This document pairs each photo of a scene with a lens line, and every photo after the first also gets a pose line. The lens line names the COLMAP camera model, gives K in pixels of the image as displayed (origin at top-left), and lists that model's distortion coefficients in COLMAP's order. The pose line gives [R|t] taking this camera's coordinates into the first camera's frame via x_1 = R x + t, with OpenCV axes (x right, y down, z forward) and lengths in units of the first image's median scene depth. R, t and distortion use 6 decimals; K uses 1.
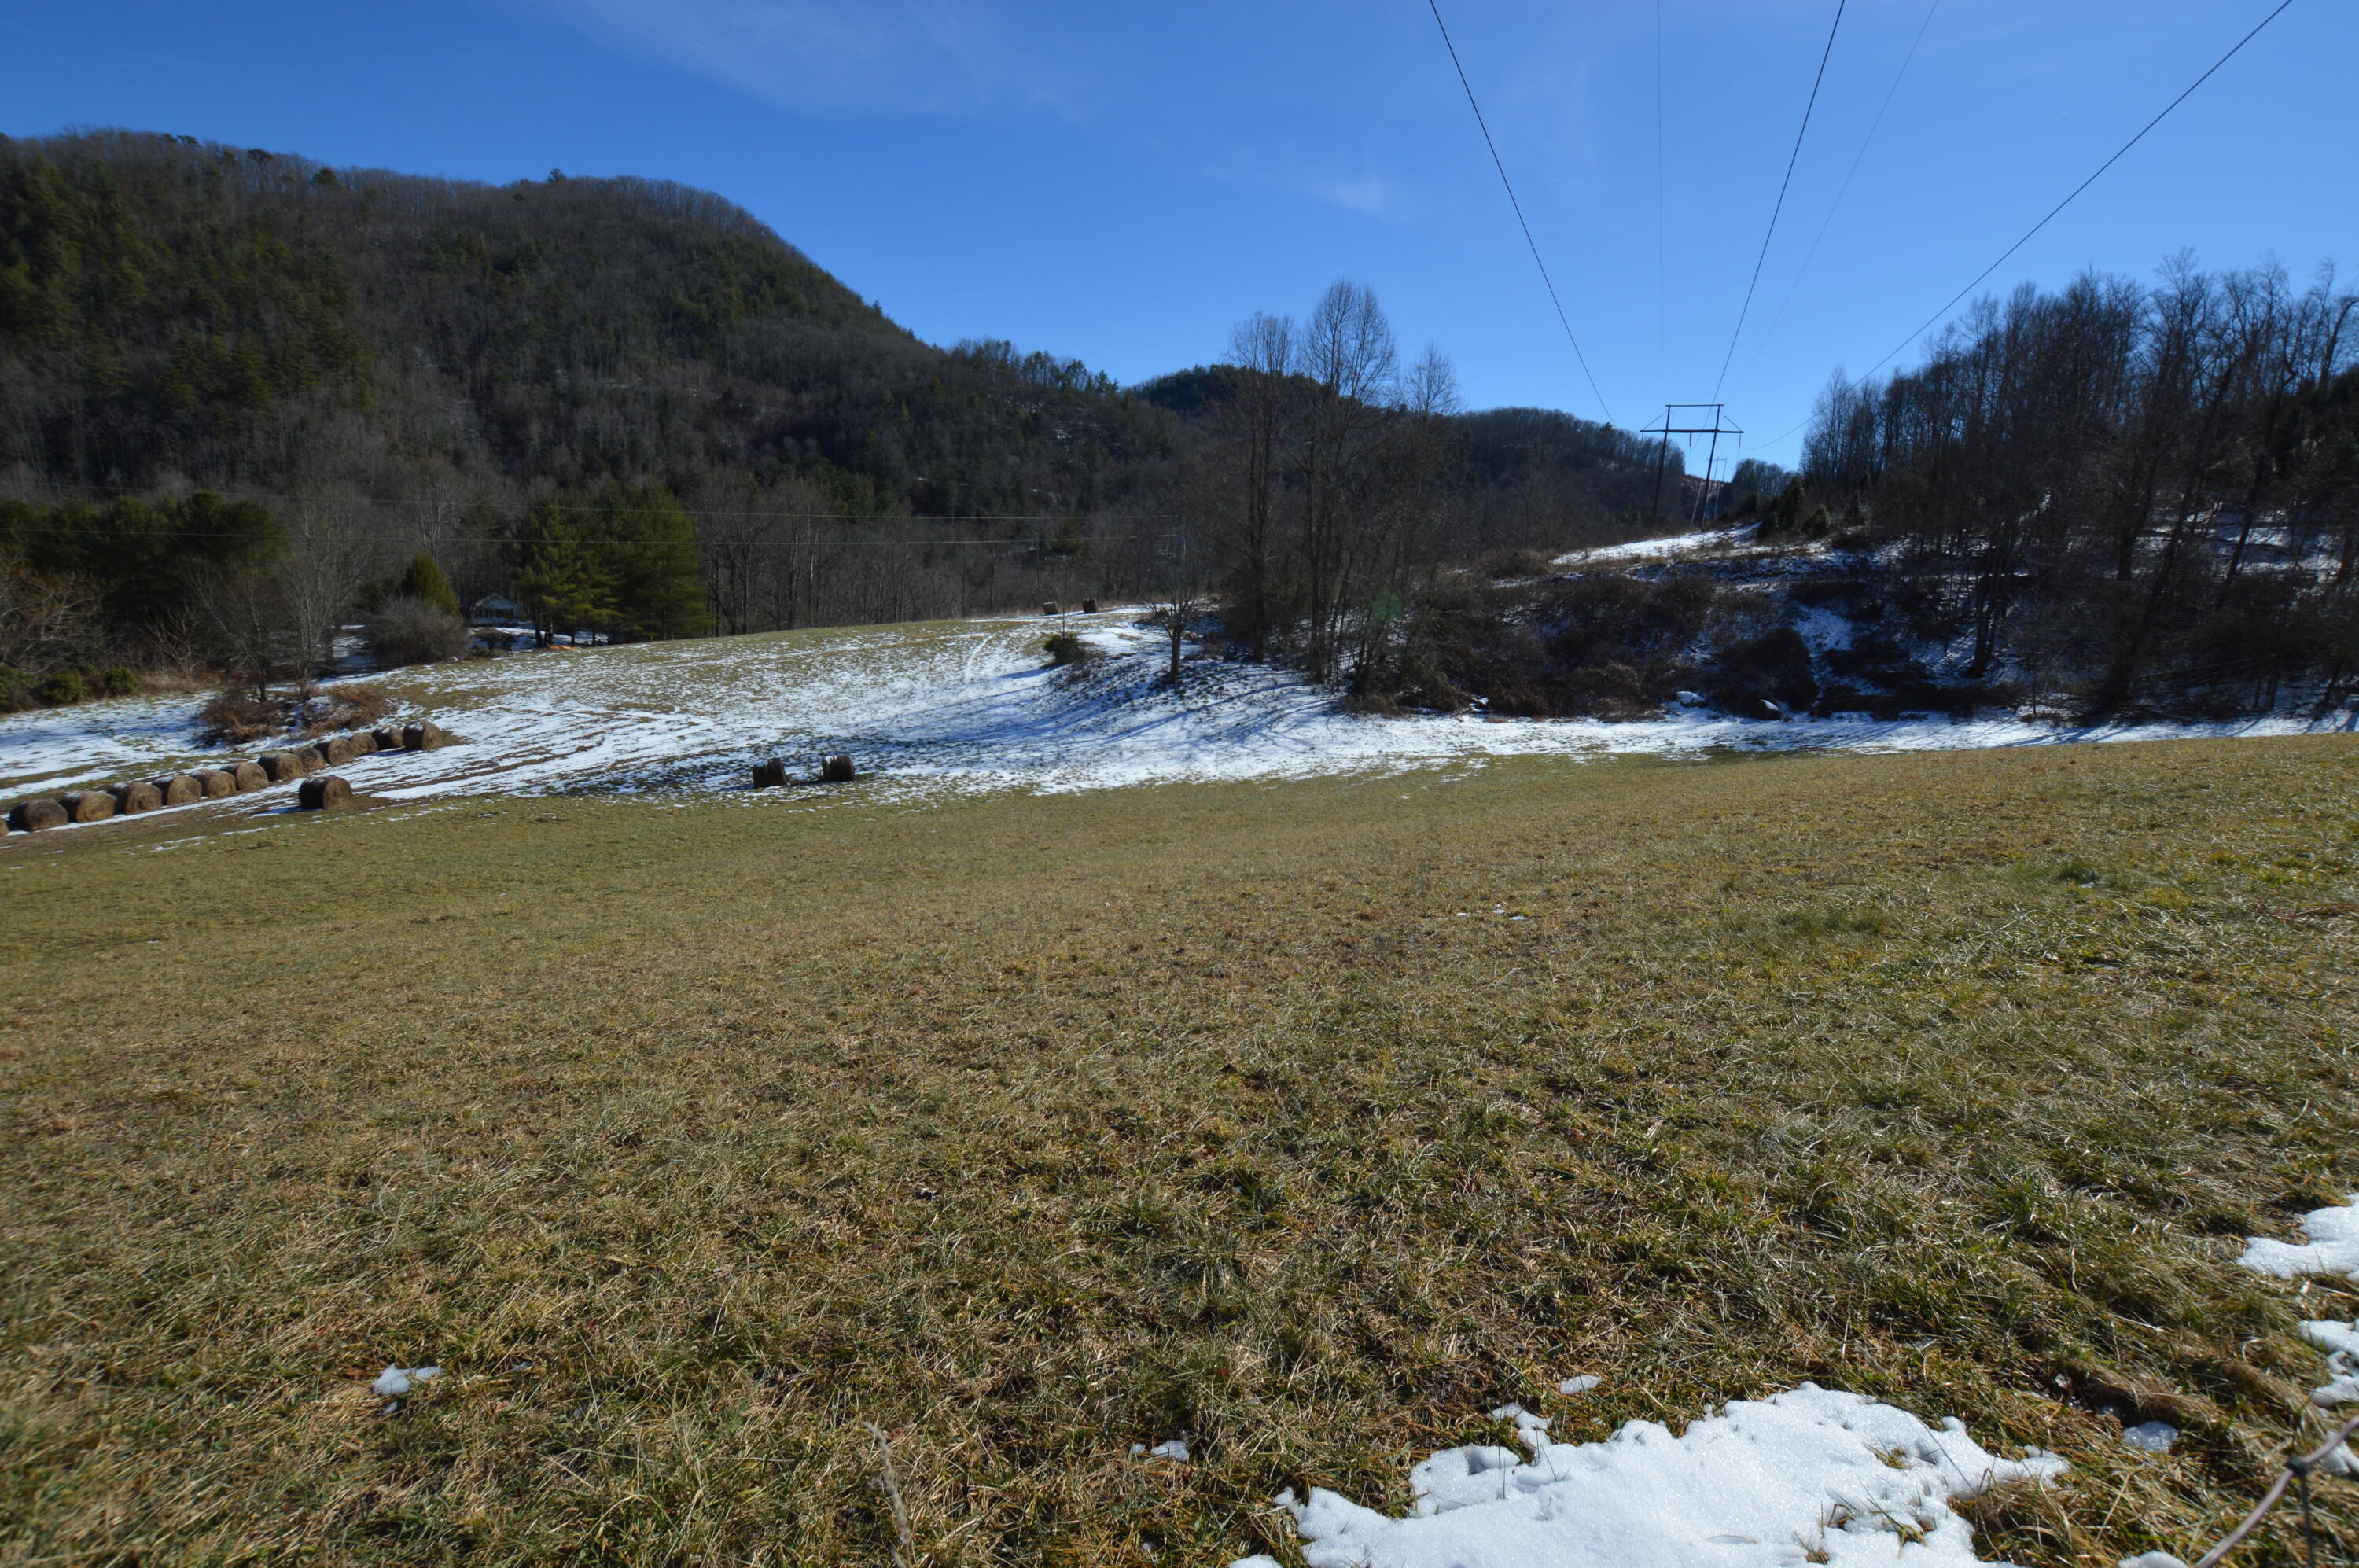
lens RADIAL K [[1052.3, 0, 1186.9], [0, 1052.3, 781.6], [0, 0, 1]] dist [-0.036179, 0.005502]
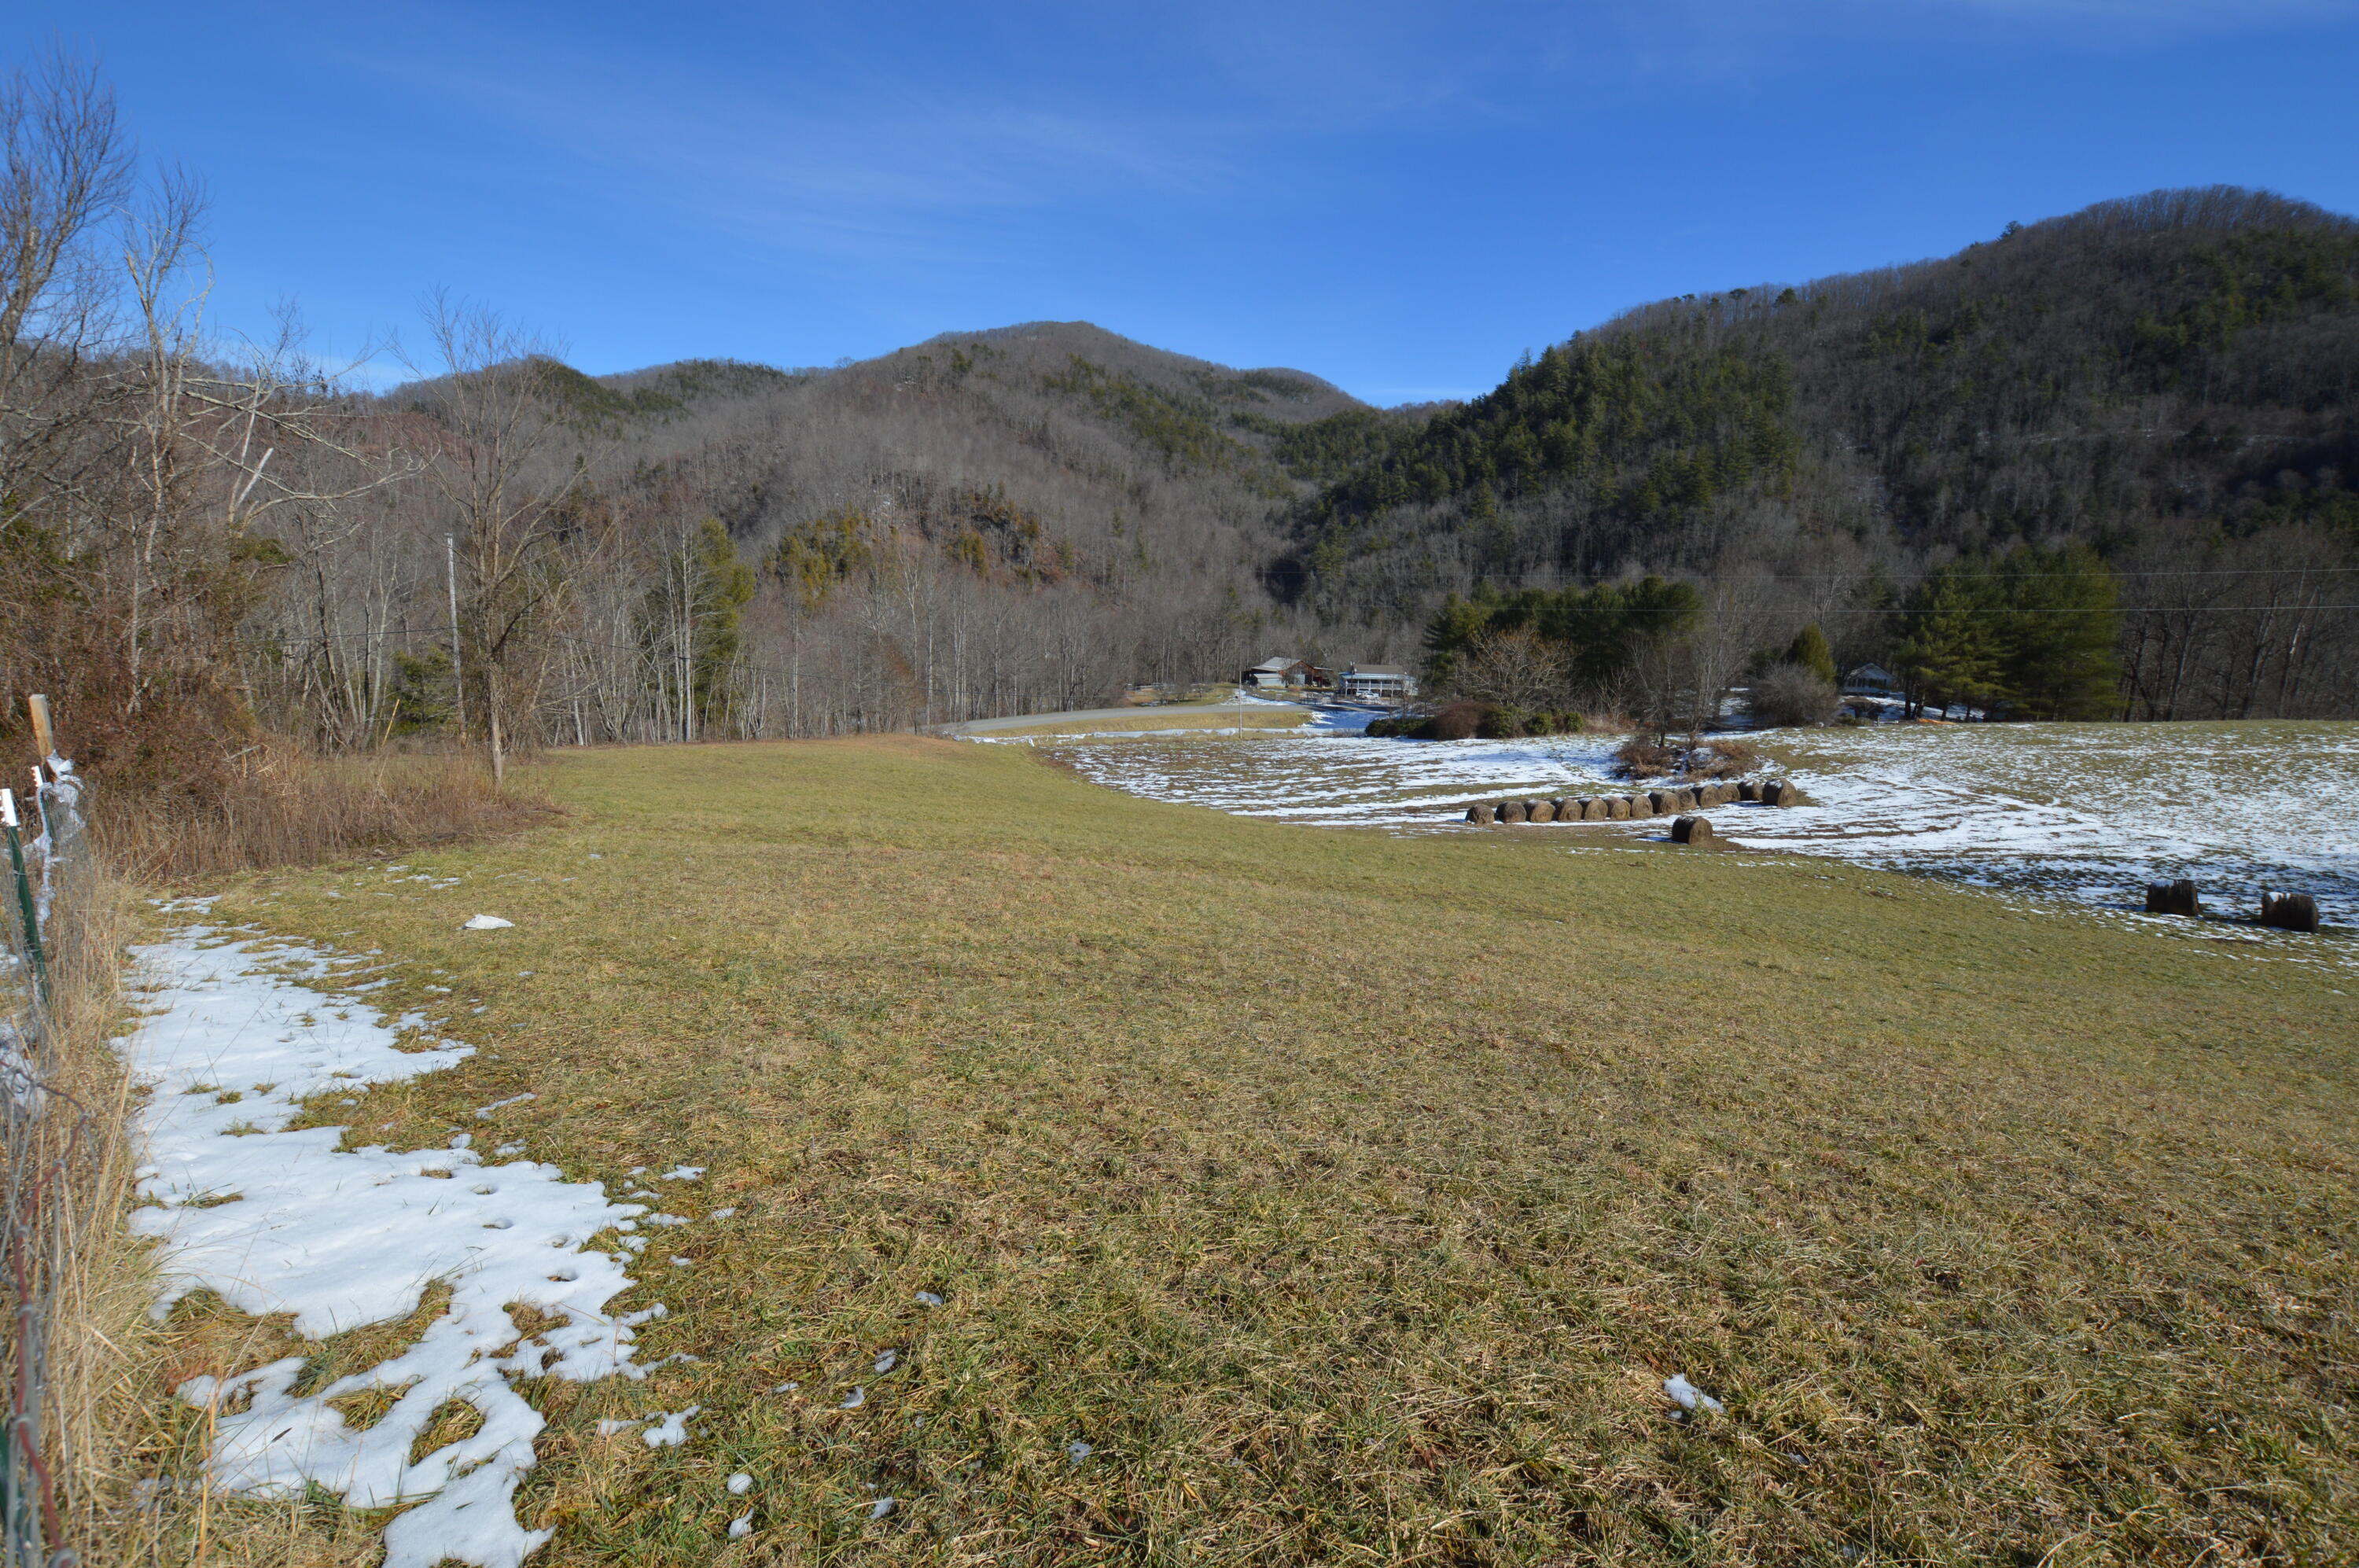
lens RADIAL K [[1052.3, 0, 1186.9], [0, 1052.3, 781.6], [0, 0, 1]] dist [-0.036179, 0.005502]
pose [[0.397912, 0.116701, -0.909971, -0.003114], [-0.176664, 0.983060, 0.048823, 0.000052], [0.900253, 0.141332, 0.411788, 0.000083]]
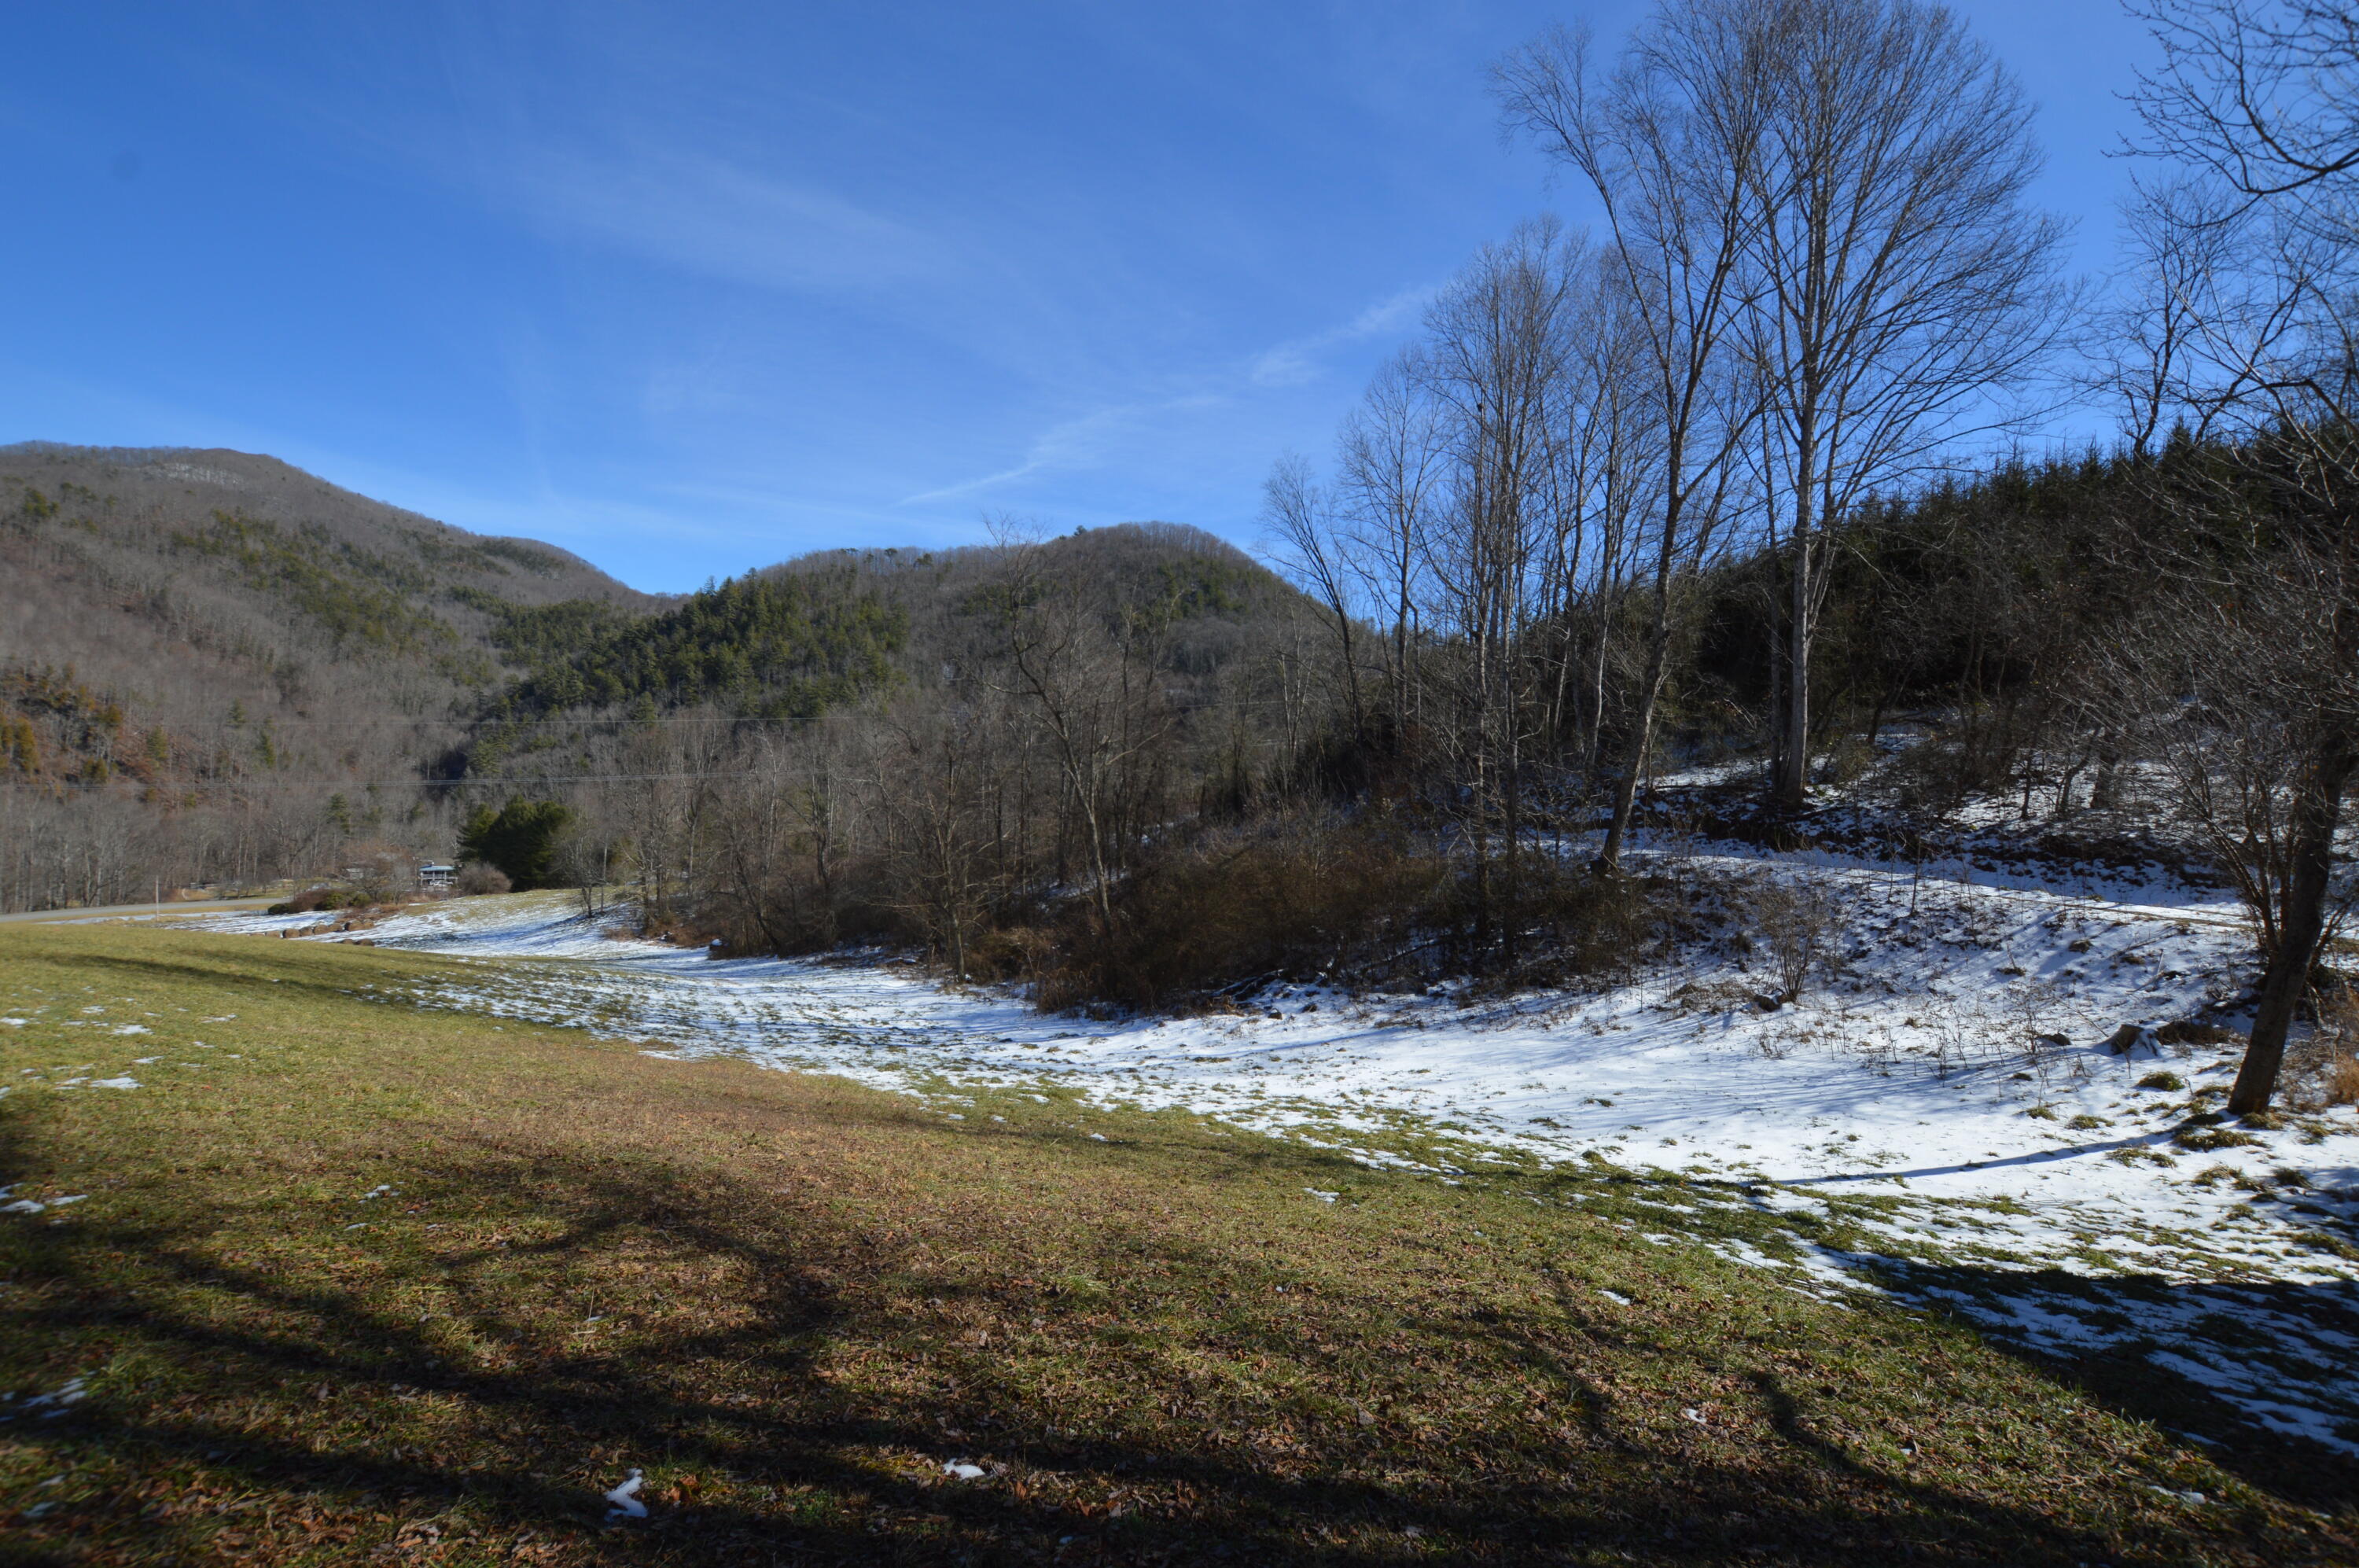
lens RADIAL K [[1052.3, 0, 1186.9], [0, 1052.3, 781.6], [0, 0, 1]] dist [-0.036179, 0.005502]
pose [[0.860087, -0.031412, -0.509180, 1.847155], [-0.082892, 0.976233, -0.200243, -0.043921], [0.503368, 0.214433, 0.837042, -0.096637]]
